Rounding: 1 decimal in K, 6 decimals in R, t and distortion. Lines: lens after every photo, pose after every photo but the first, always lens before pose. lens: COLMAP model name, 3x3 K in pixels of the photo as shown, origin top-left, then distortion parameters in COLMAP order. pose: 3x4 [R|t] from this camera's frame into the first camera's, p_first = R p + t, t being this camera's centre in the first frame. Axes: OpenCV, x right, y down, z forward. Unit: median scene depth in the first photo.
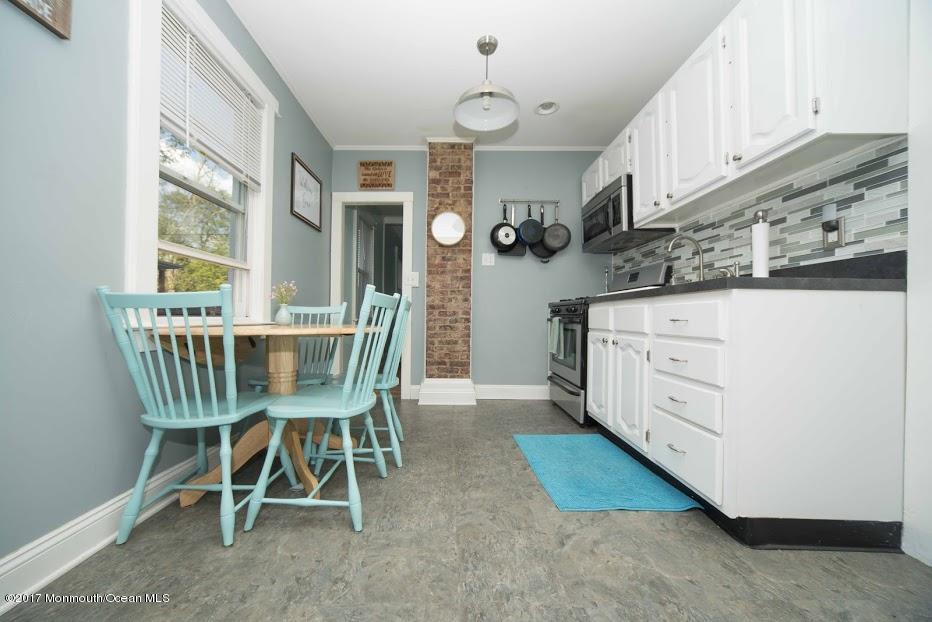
lens RADIAL K [[334.1, 0, 448.5], [0, 334.1, 314.1], [0, 0, 1]] dist [-0.010736, 0.000130]
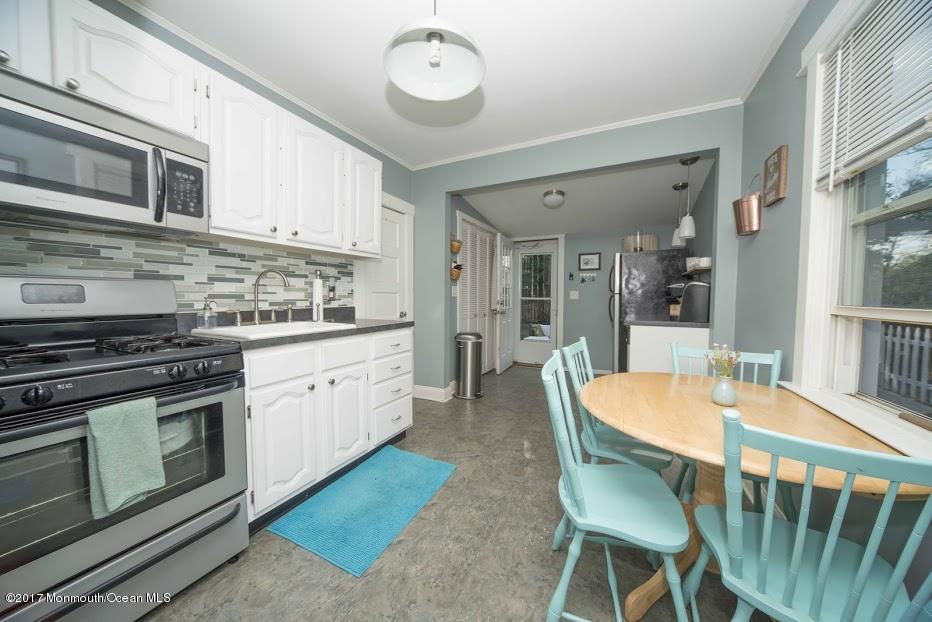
lens RADIAL K [[318.6, 0, 466.0], [0, 318.6, 311.0], [0, 0, 1]] dist [-0.009455, 0.000474]
pose [[-0.900380, -0.038815, 0.433370, -0.148061], [-0.020762, 0.998711, 0.046316, -0.103443], [-0.434609, 0.032704, -0.900025, 1.000684]]
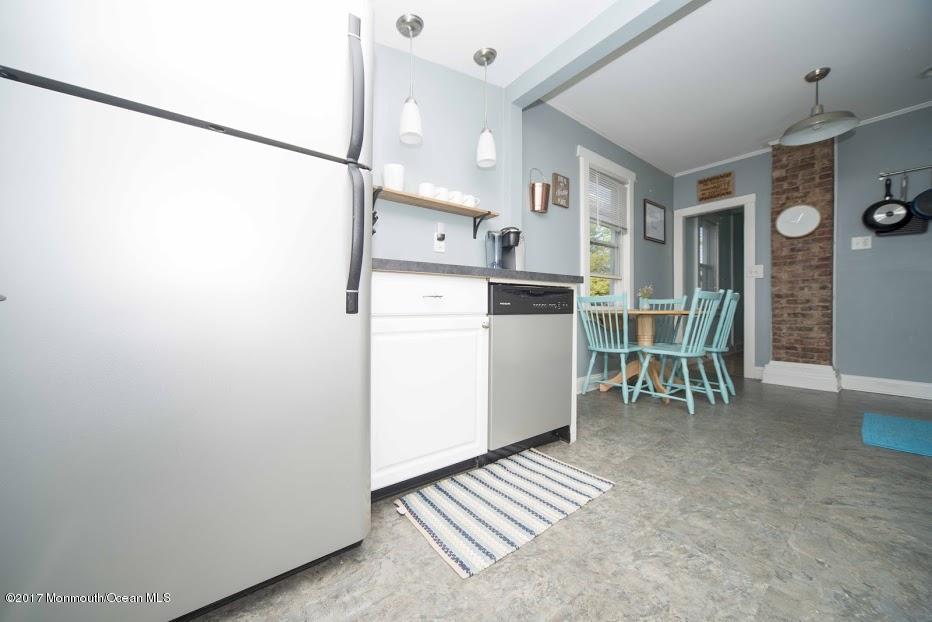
lens RADIAL K [[329.7, 0, 458.5], [0, 329.7, 310.4], [0, 0, 1]] dist [-0.008546, 0.000341]
pose [[0.607790, -0.006359, -0.794072, 0.164250], [0.015762, 0.999868, 0.004057, 0.005176], [0.793941, -0.014982, 0.607810, -0.479061]]
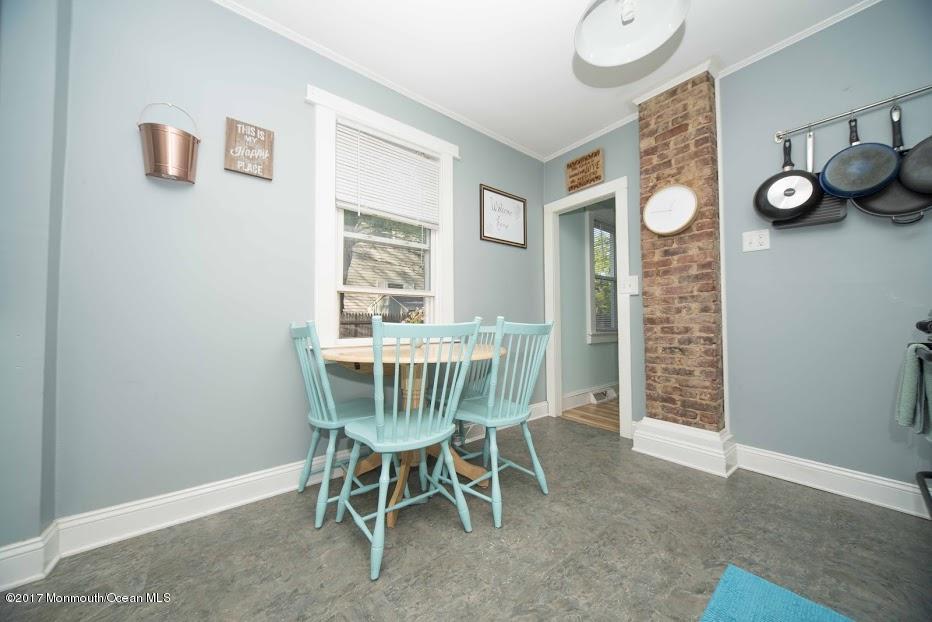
lens RADIAL K [[318.6, 0, 466.0], [0, 318.6, 311.0], [0, 0, 1]] dist [-0.009455, 0.000474]
pose [[0.632759, -0.037195, -0.773455, 0.236045], [0.016609, 0.999268, -0.034466, -0.025940], [0.774171, 0.008962, 0.632913, 0.242326]]
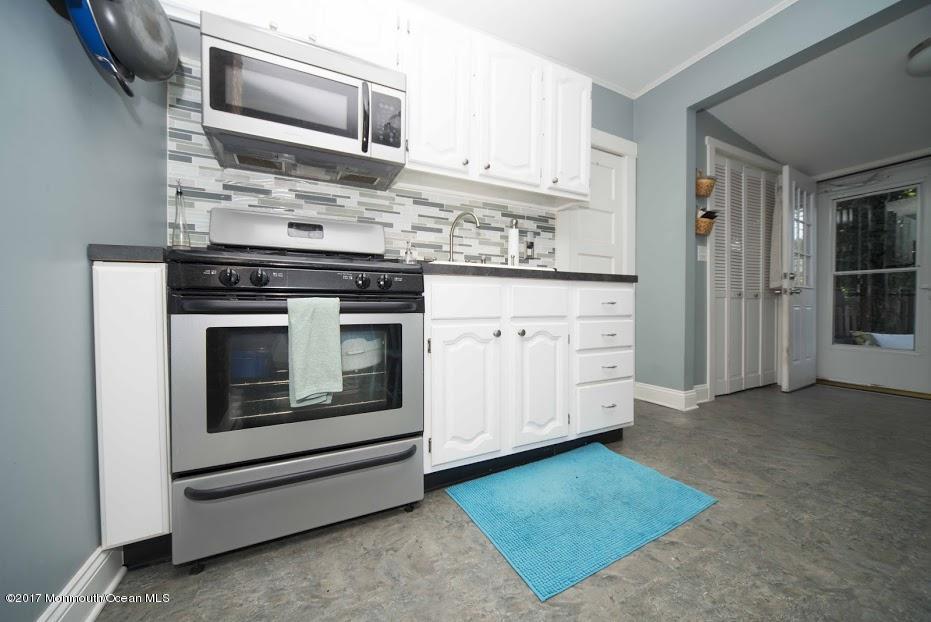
lens RADIAL K [[335.4, 0, 454.7], [0, 335.4, 310.3], [0, 0, 1]] dist [-0.009493, 0.000344]
pose [[-0.451937, -0.021951, 0.891780, -0.070692], [-0.011605, 0.999757, 0.018728, 0.012732], [-0.891974, -0.001885, -0.452082, 0.897644]]
